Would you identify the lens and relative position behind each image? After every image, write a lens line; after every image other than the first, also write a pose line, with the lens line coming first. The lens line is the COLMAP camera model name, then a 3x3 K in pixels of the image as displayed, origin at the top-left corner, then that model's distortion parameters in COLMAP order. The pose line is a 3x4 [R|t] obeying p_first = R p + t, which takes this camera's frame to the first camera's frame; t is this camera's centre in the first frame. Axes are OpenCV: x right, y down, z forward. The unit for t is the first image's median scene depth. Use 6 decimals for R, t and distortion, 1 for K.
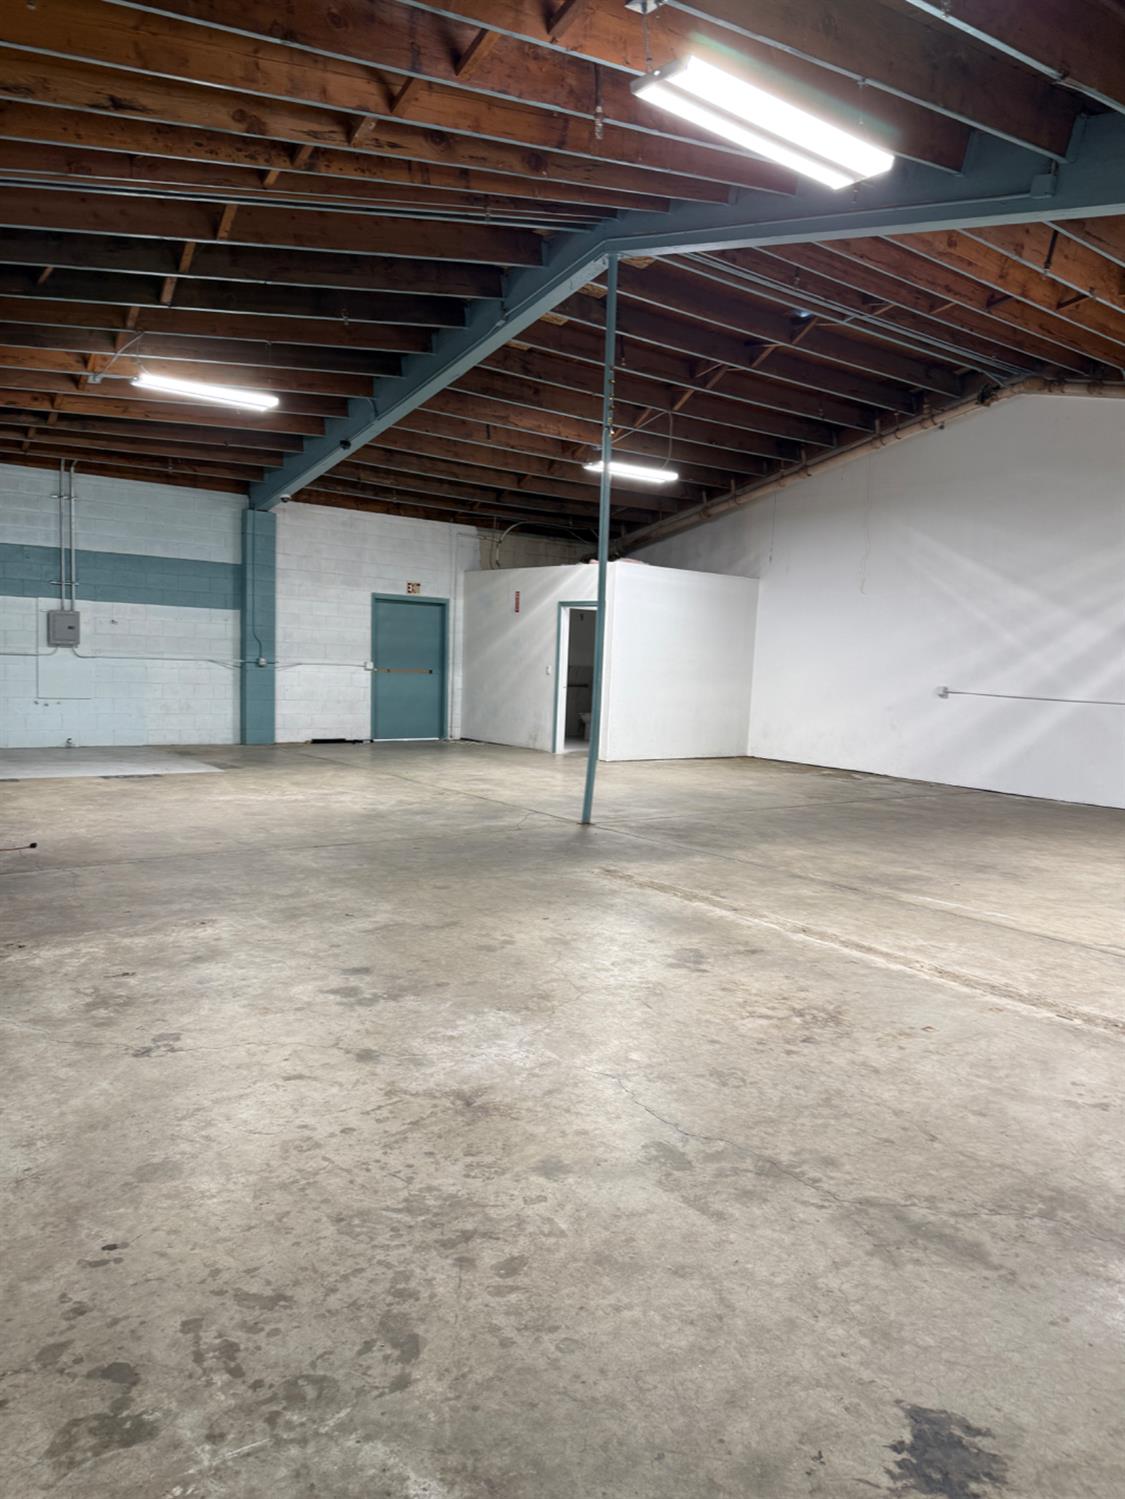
lens RADIAL K [[1053.5, 0, 568.9], [0, 1053.5, 747.1], [0, 0, 1]] dist [0.098990, -0.118316]
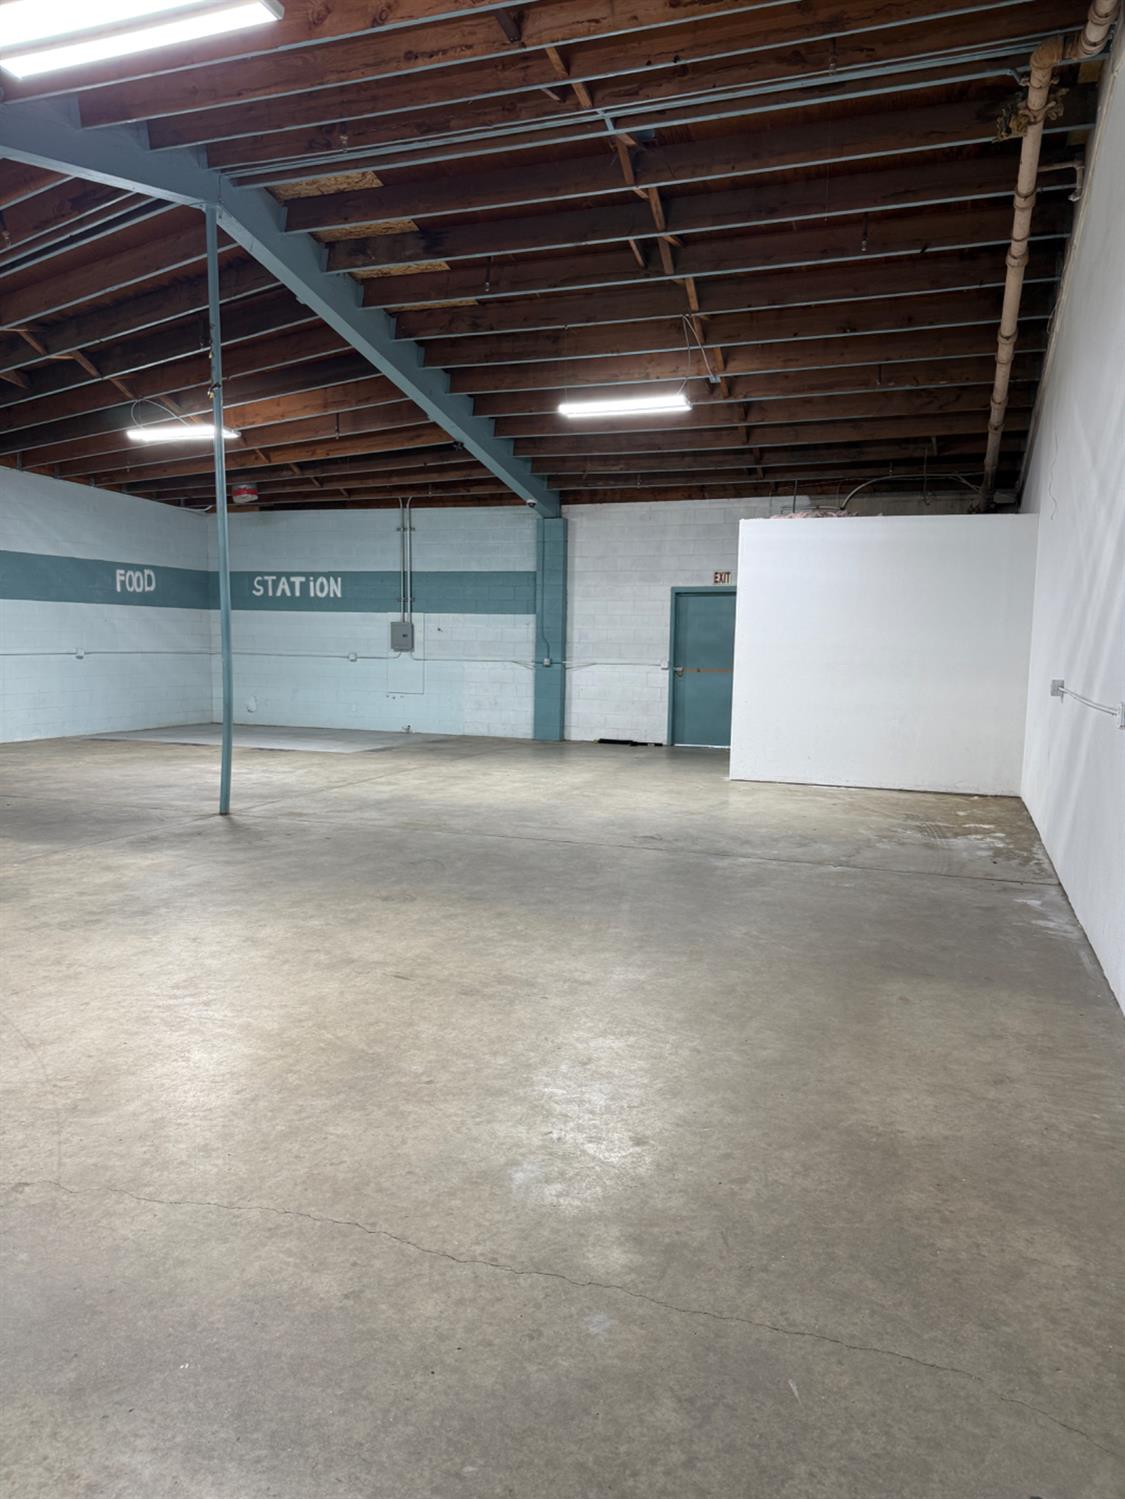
lens RADIAL K [[1046.0, 0, 562.9], [0, 1046.0, 761.0], [0, 0, 1]] dist [0.039154, -0.050402]
pose [[0.534296, 0.064204, -0.842856, 0.637181], [-0.068810, 0.997106, 0.032335, -0.018165], [0.842492, 0.040720, 0.537168, 0.493914]]
